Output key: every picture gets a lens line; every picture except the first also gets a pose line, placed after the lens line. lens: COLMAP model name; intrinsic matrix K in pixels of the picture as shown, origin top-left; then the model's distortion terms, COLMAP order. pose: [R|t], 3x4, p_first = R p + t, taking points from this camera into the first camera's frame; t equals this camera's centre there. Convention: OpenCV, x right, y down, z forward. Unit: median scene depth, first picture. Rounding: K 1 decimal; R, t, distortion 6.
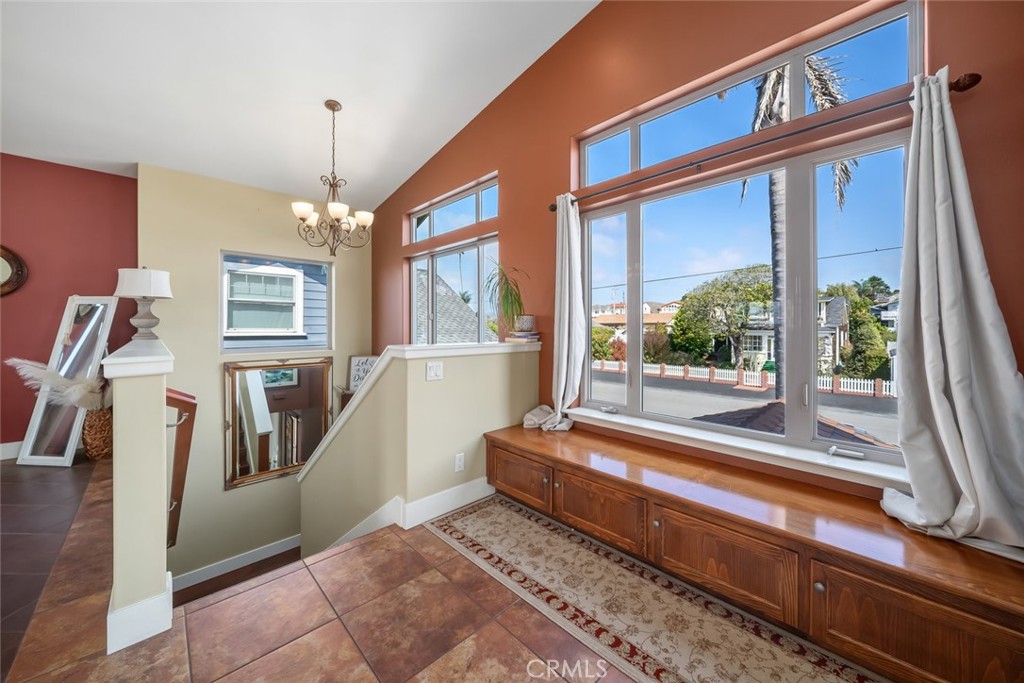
lens RADIAL K [[353.1, 0, 523.8], [0, 353.1, 326.1], [0, 0, 1]] dist [-0.001649, -0.000188]
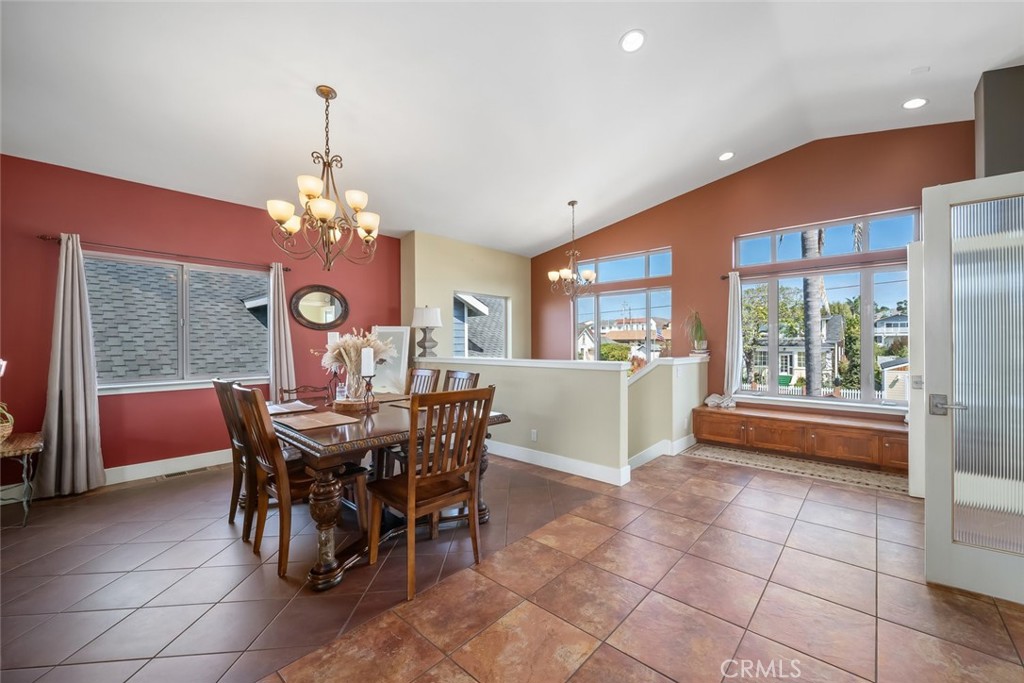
lens RADIAL K [[393.5, 0, 549.8], [0, 393.5, 341.7], [0, 0, 1]] dist [0.000904, 0.000250]
pose [[0.993431, -0.003108, 0.114387, -0.123600], [0.003211, 0.999995, -0.000713, -0.003244], [-0.114384, 0.001075, 0.993436, -0.101636]]
